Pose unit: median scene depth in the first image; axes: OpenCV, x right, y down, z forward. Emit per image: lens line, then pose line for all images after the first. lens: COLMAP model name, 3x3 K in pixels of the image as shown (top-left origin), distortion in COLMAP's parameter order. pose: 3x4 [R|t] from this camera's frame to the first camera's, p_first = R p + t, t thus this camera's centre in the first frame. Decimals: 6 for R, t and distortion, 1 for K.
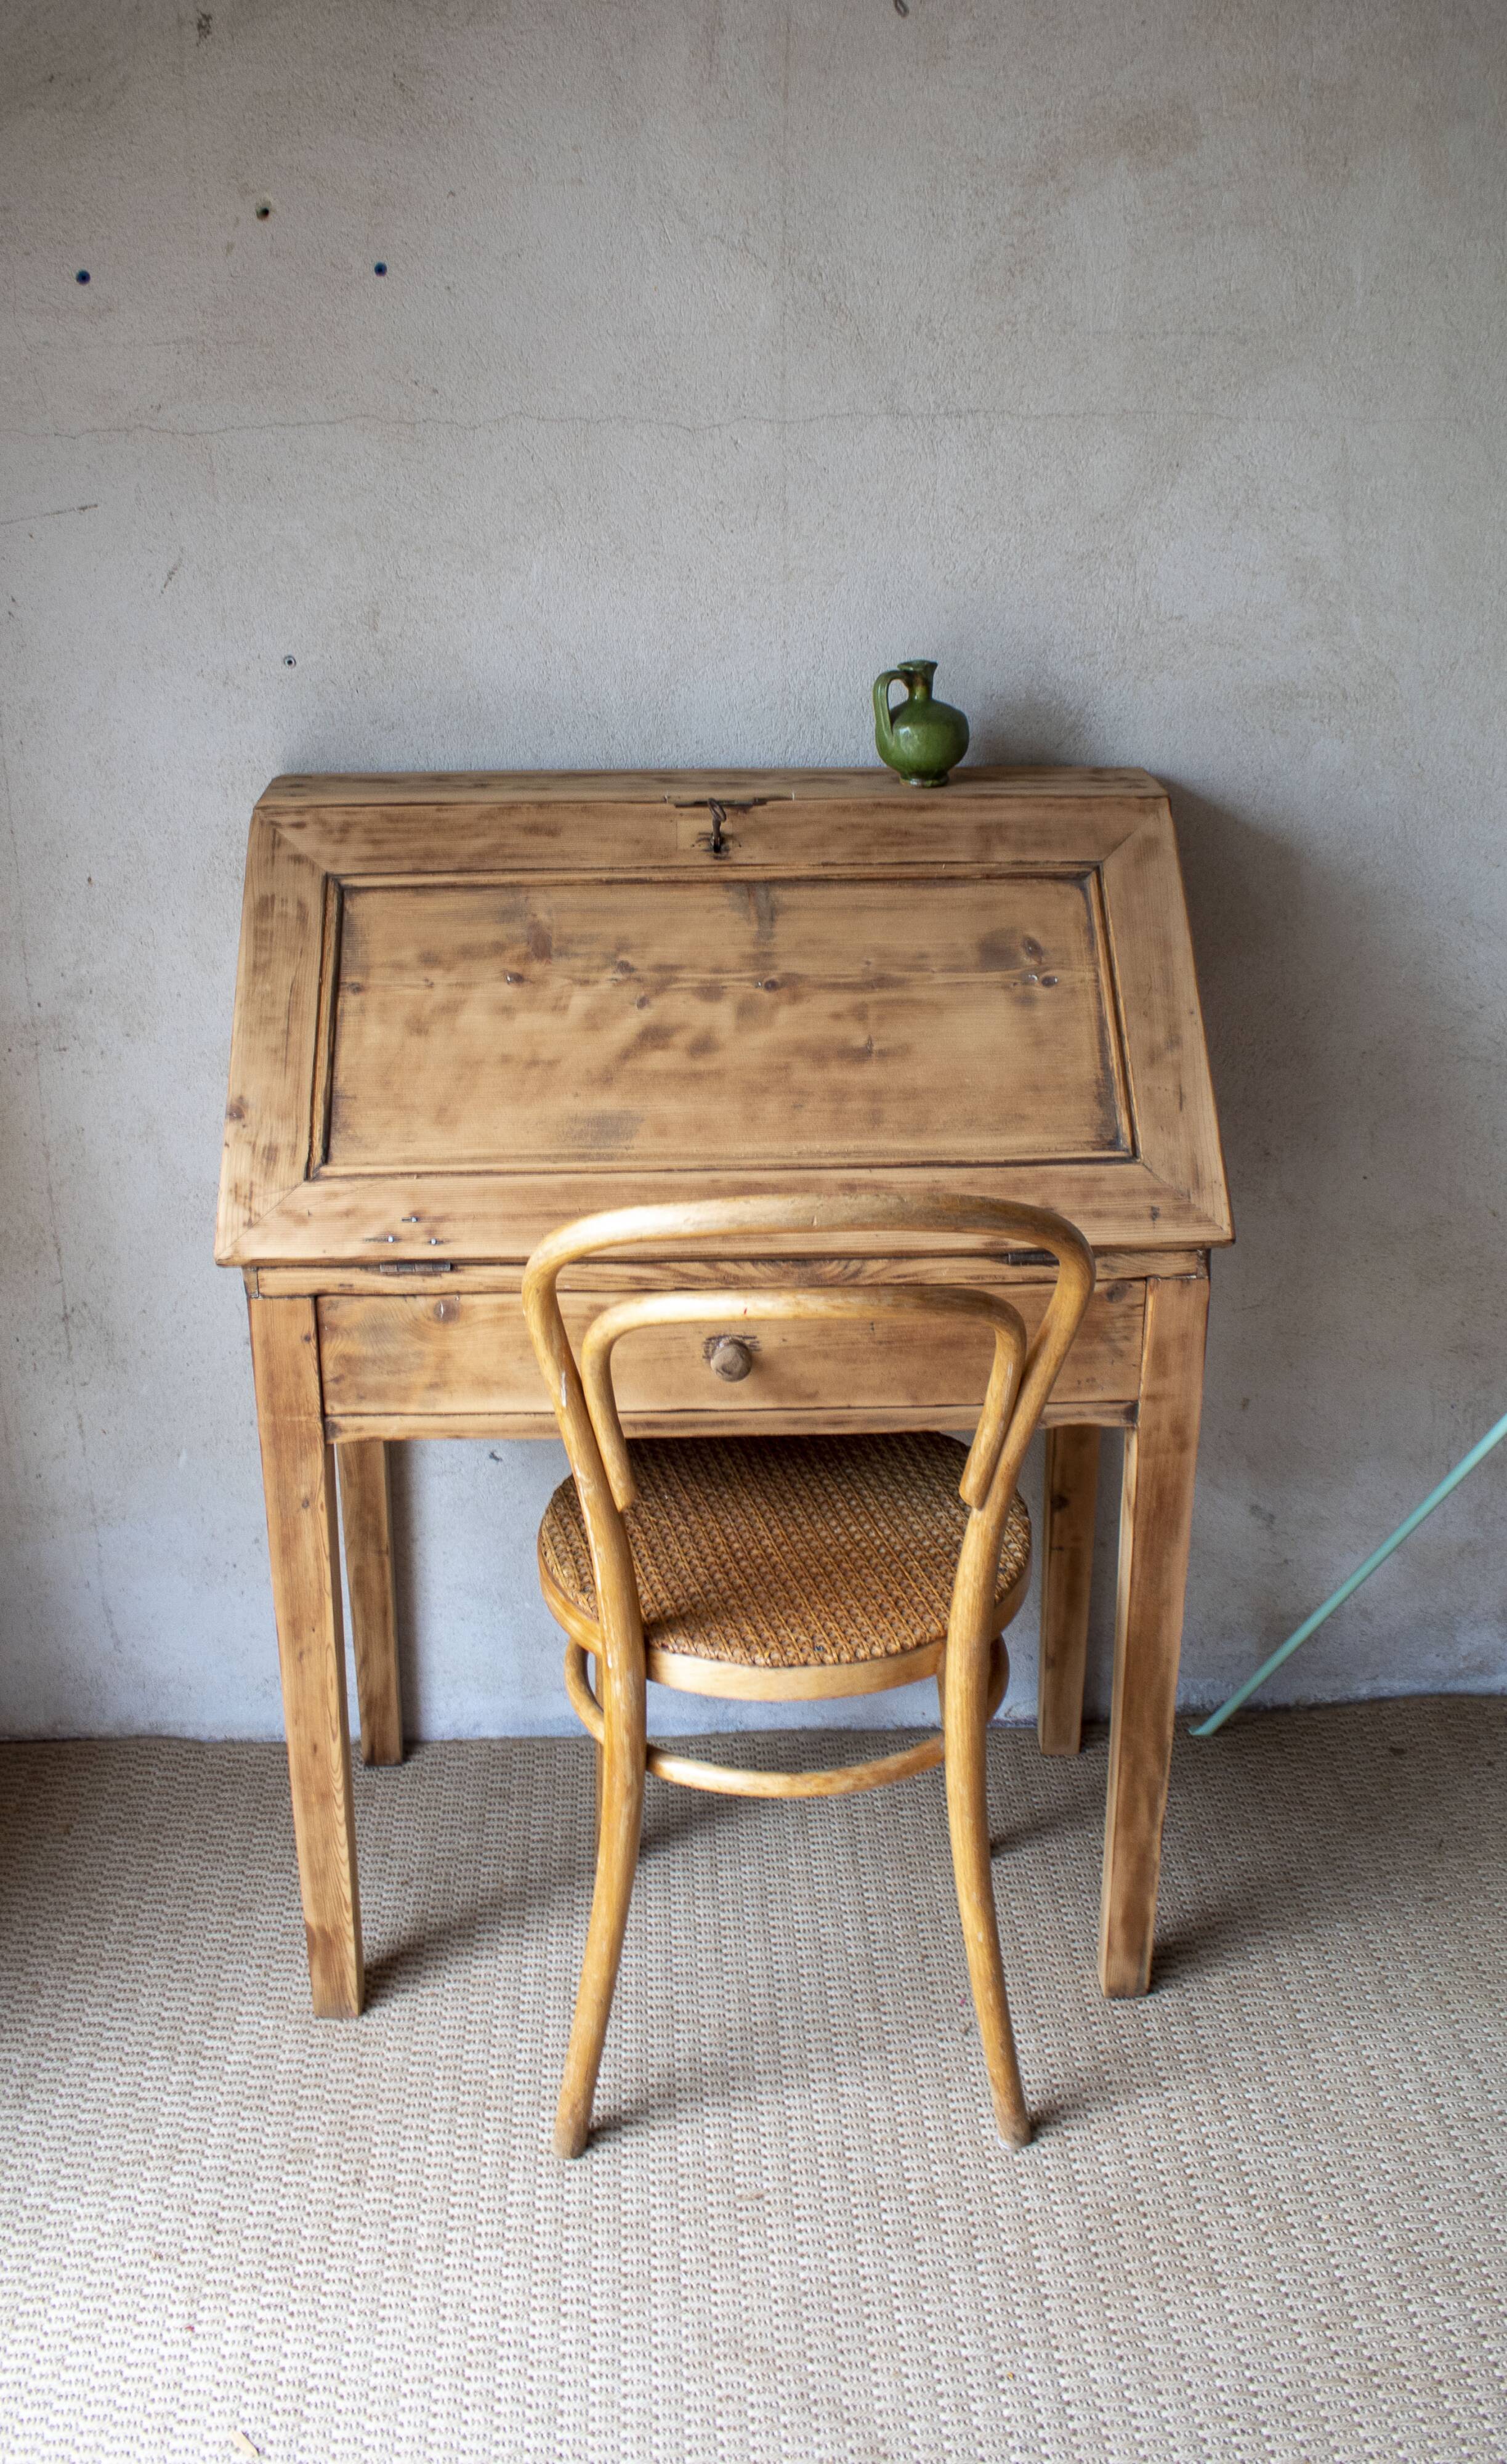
lens RADIAL K [[2330.1, 0, 744.6], [0, 2330.1, 1117.9], [0, 0, 1]] dist [-0.159042, 0.136747]
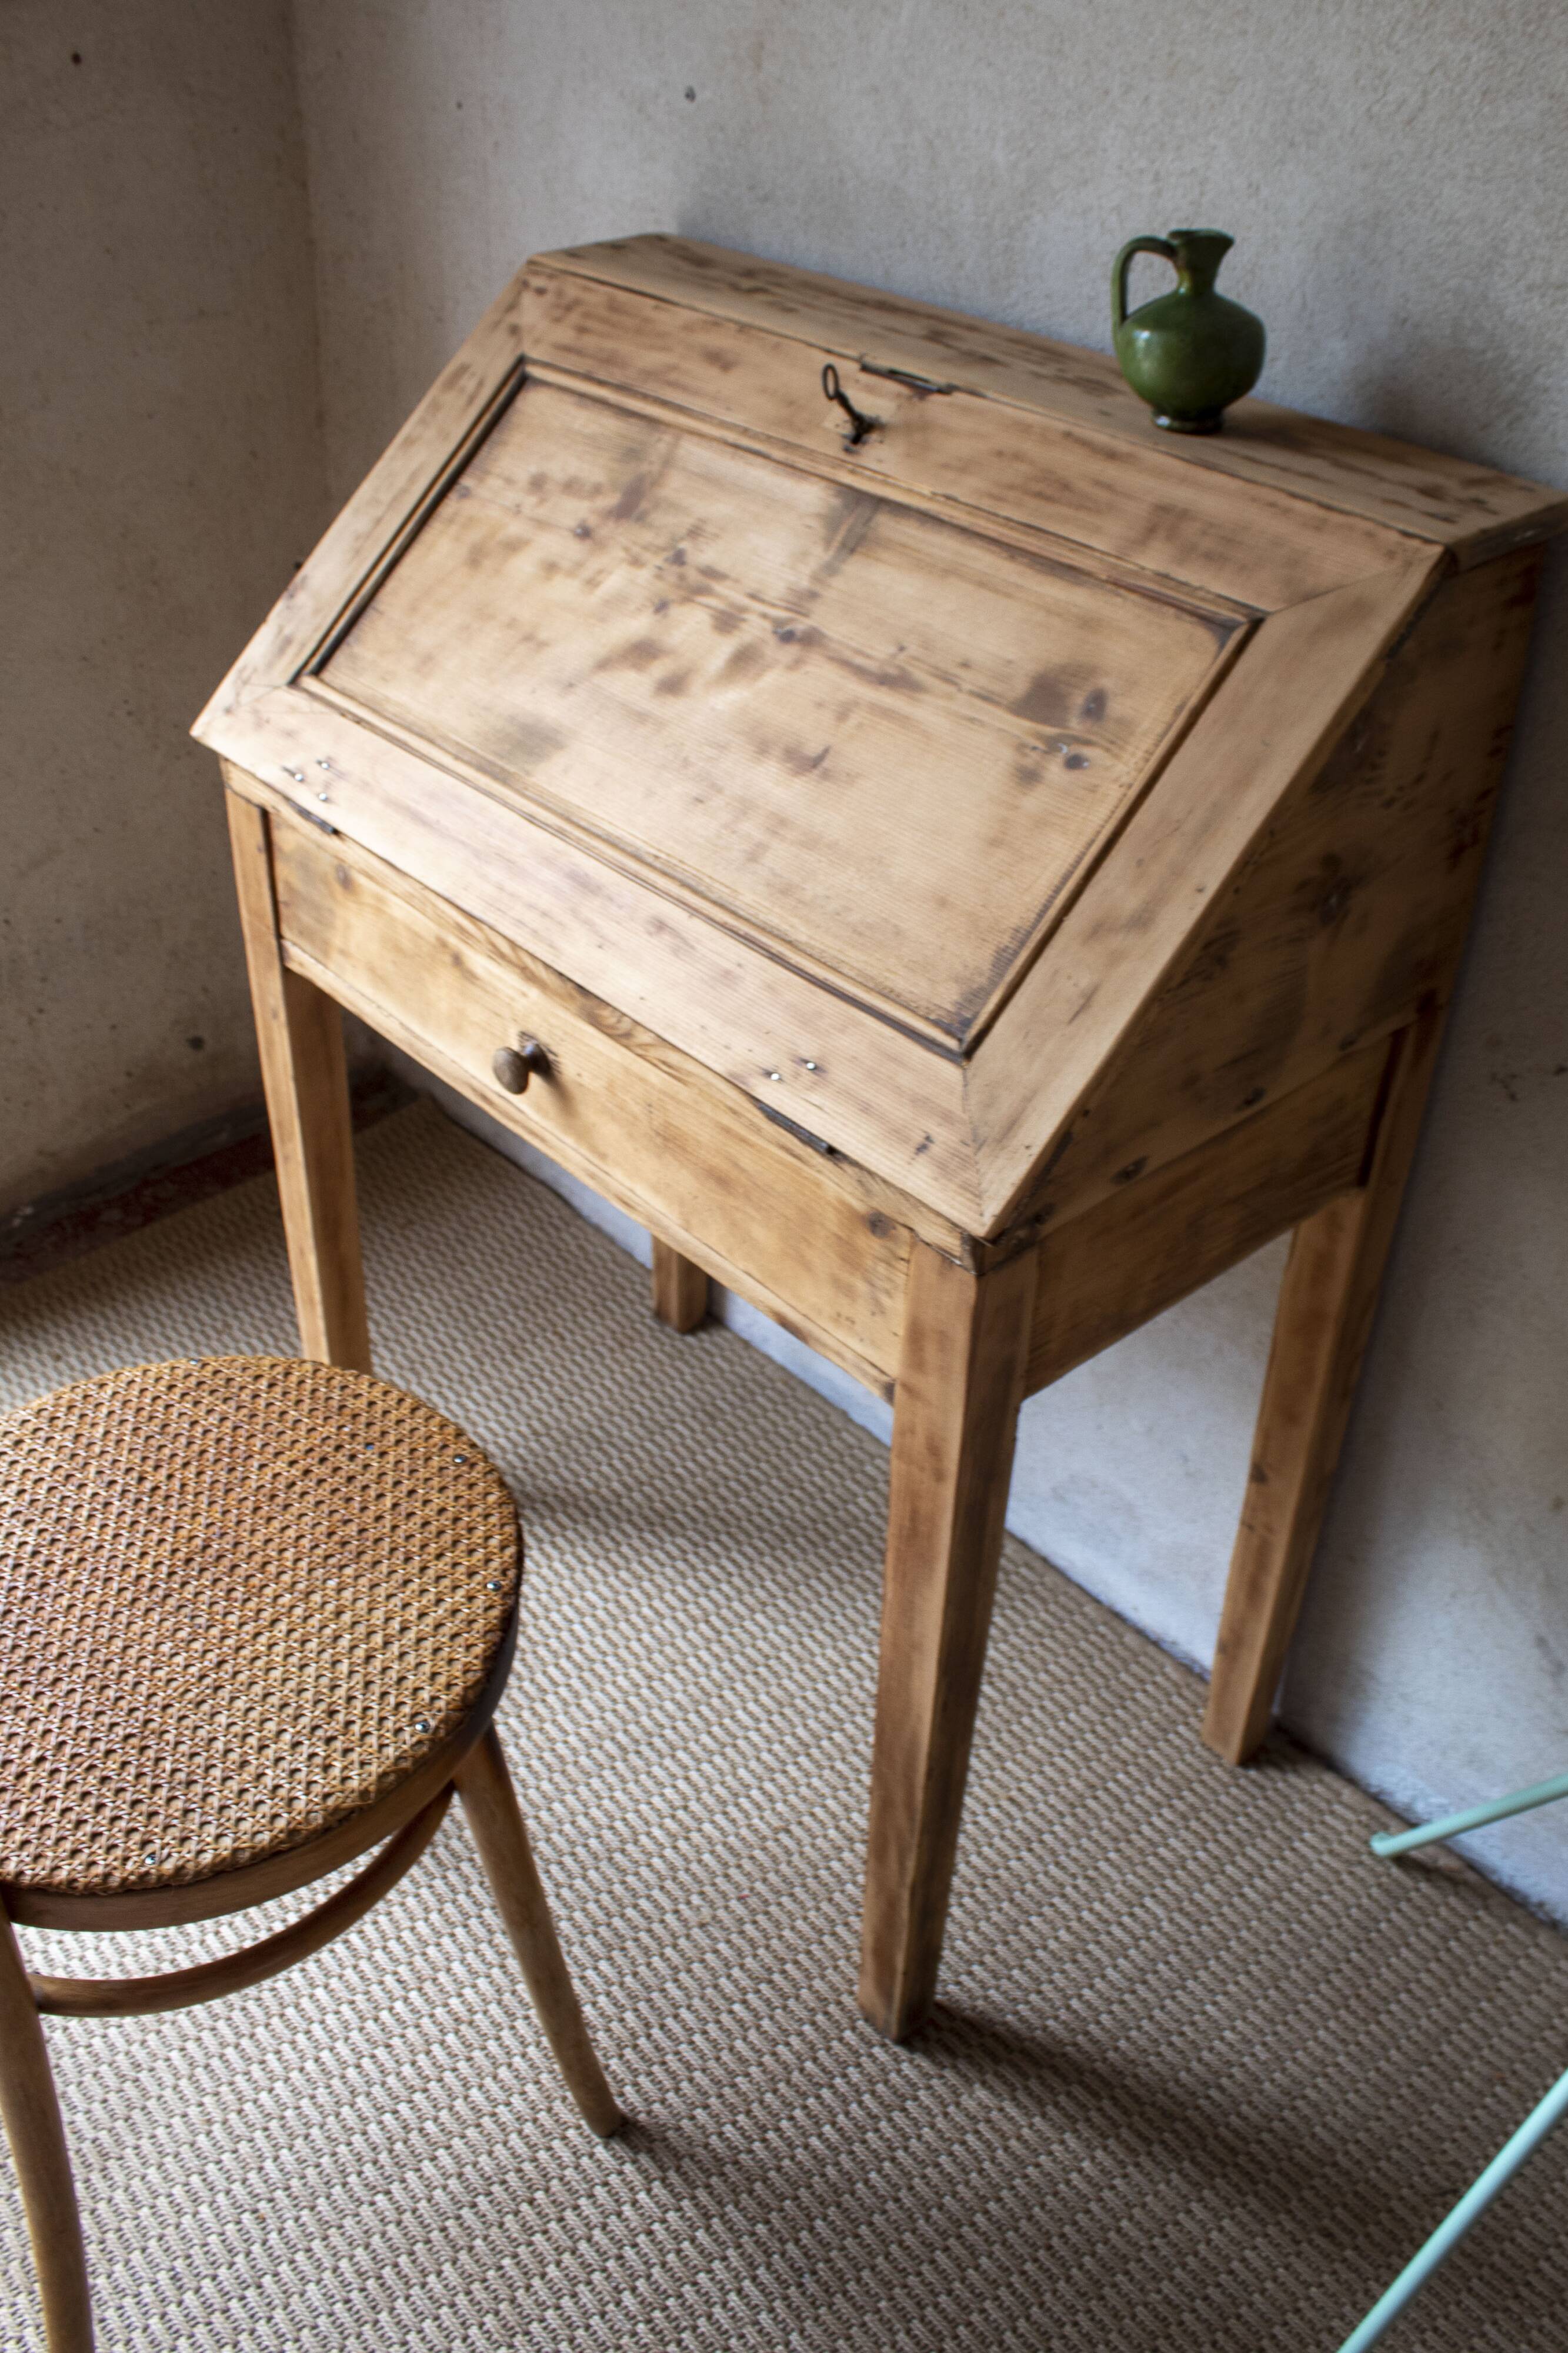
lens RADIAL K [[2178.4, 0, 775.8], [0, 2178.4, 1145.6], [0, 0, 1]] dist [-0.171604, 0.167181]
pose [[0.635820, 0.454291, -0.623981, 0.490453], [-0.273283, 0.888570, 0.368457, -0.159149], [0.721838, -0.063749, 0.689120, 0.506930]]
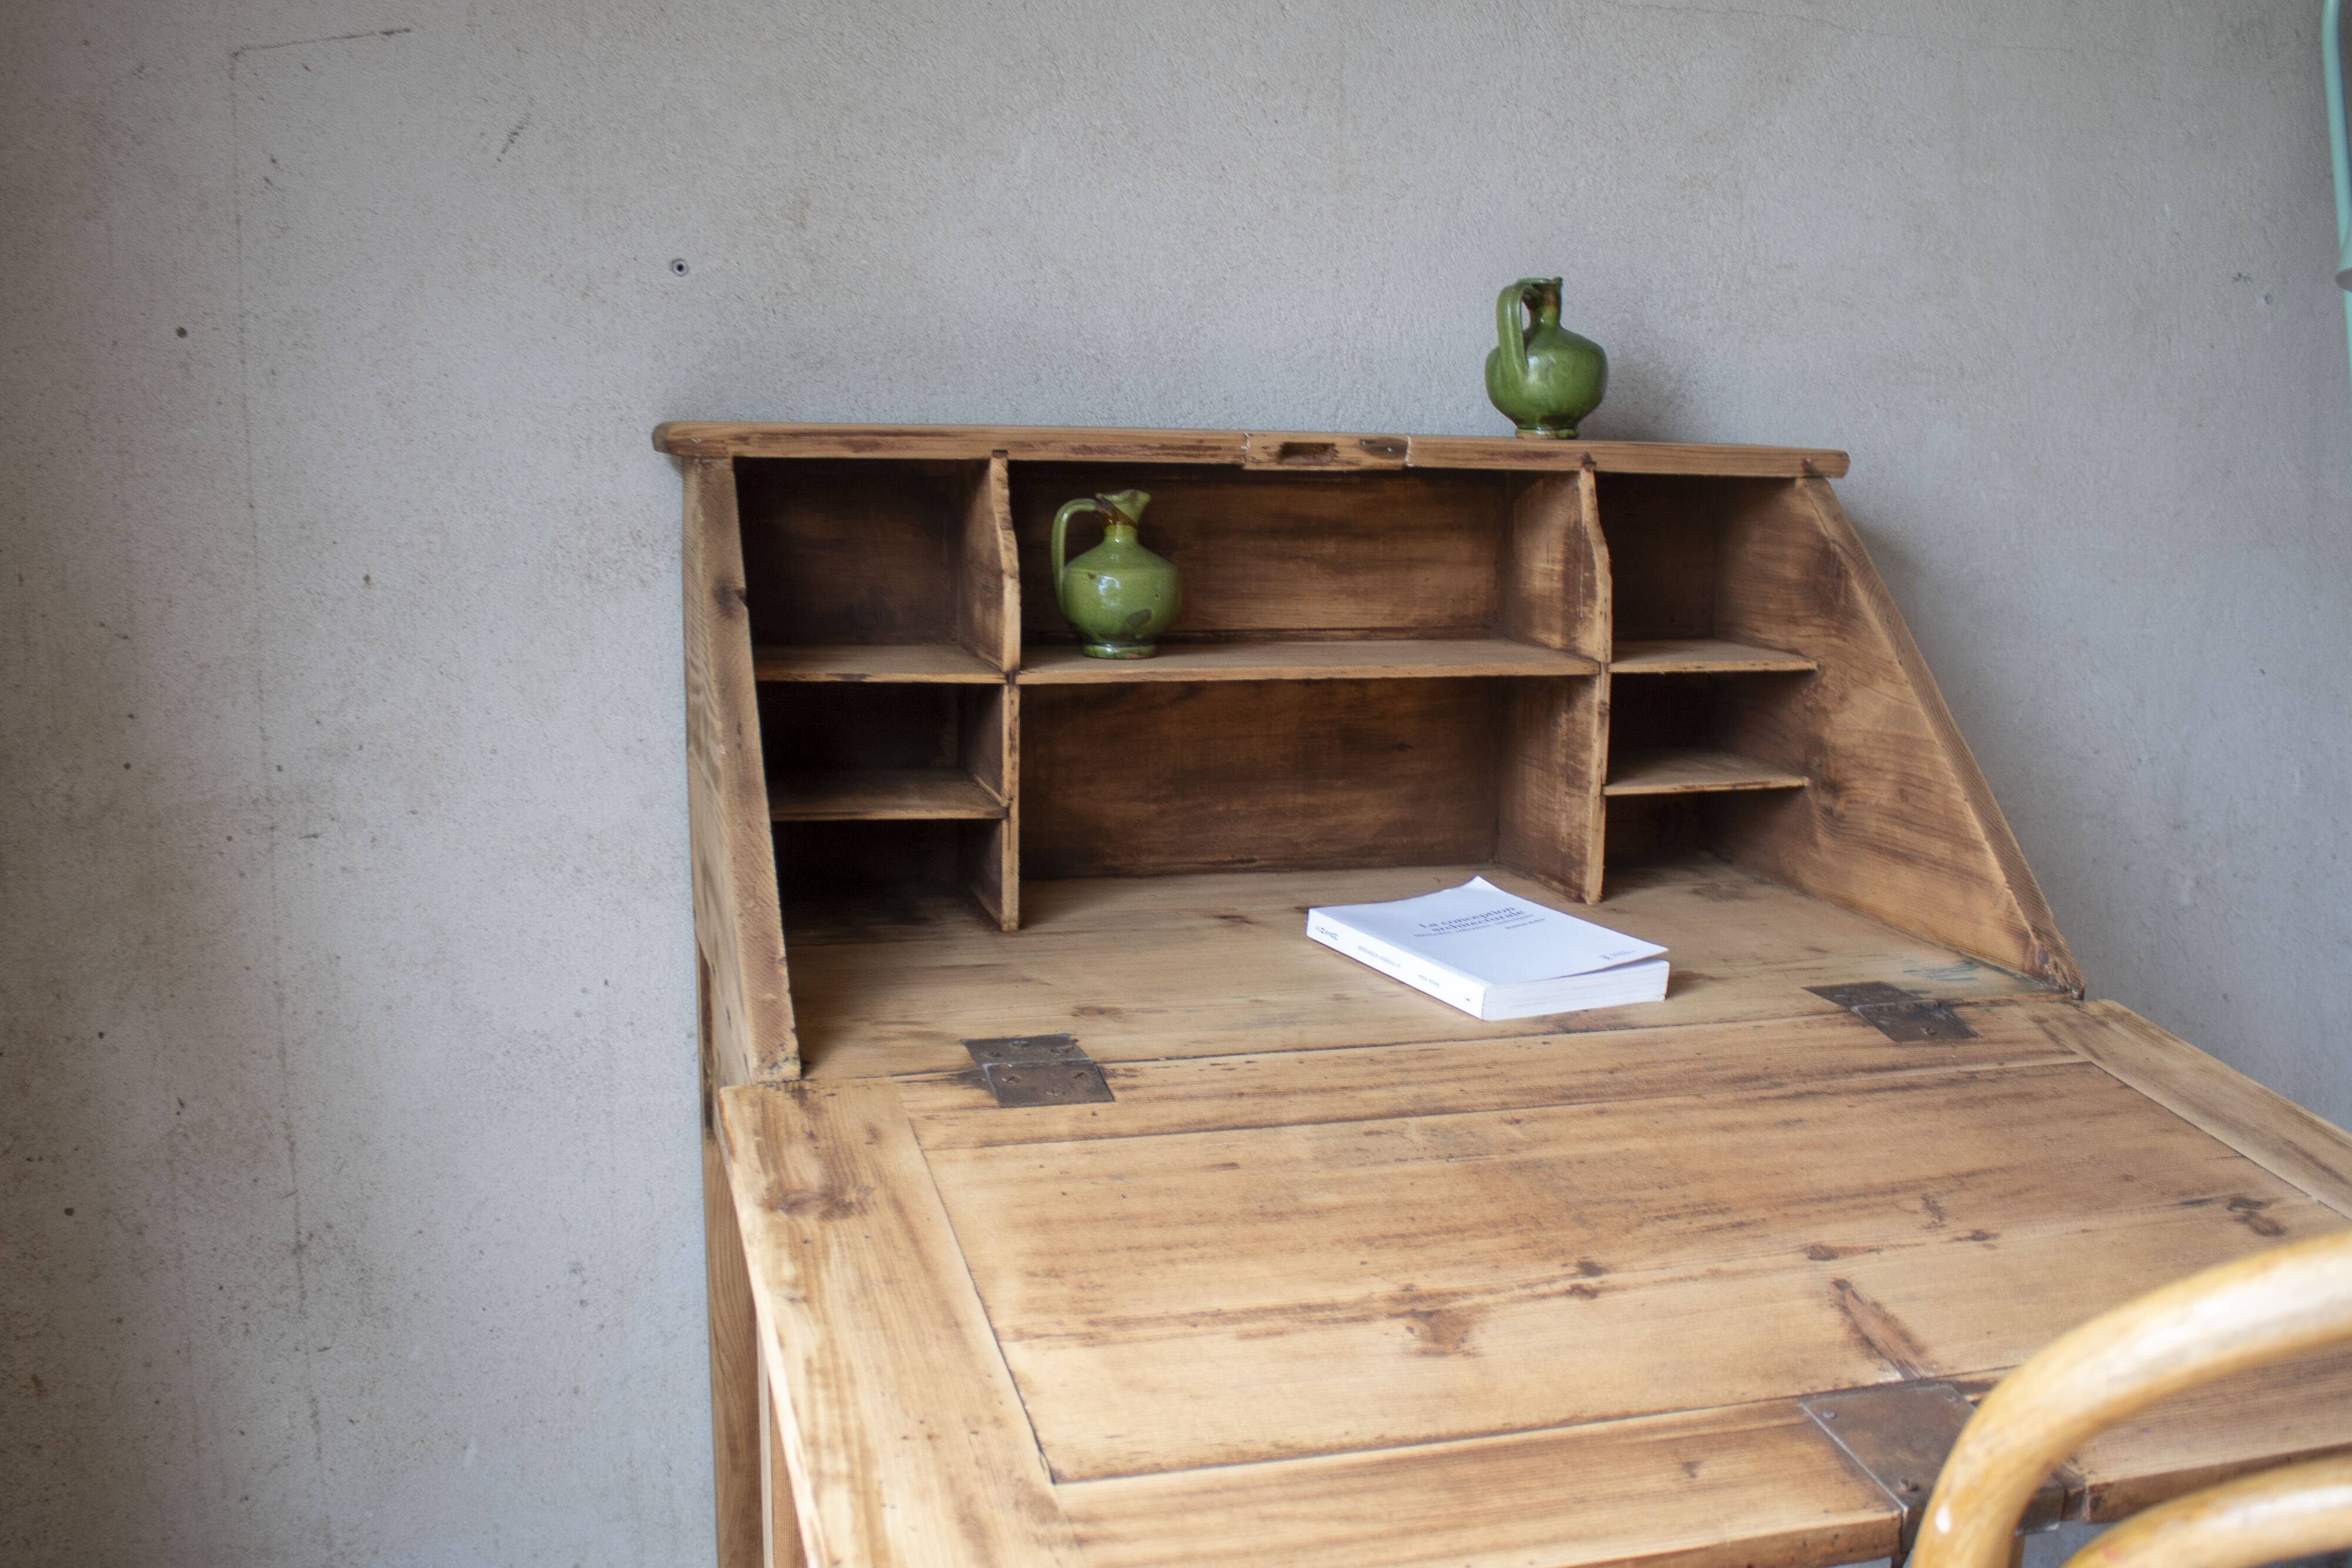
lens RADIAL K [[2177.5, 0, 1165.8], [0, 2177.5, 791.5], [0, 0, 1]] dist [-0.171604, 0.167181]
pose [[0.970441, -0.019742, 0.240529, -0.226634], [0.058629, 0.986077, -0.155613, 0.076657], [-0.234108, 0.165115, 0.958087, 0.381781]]
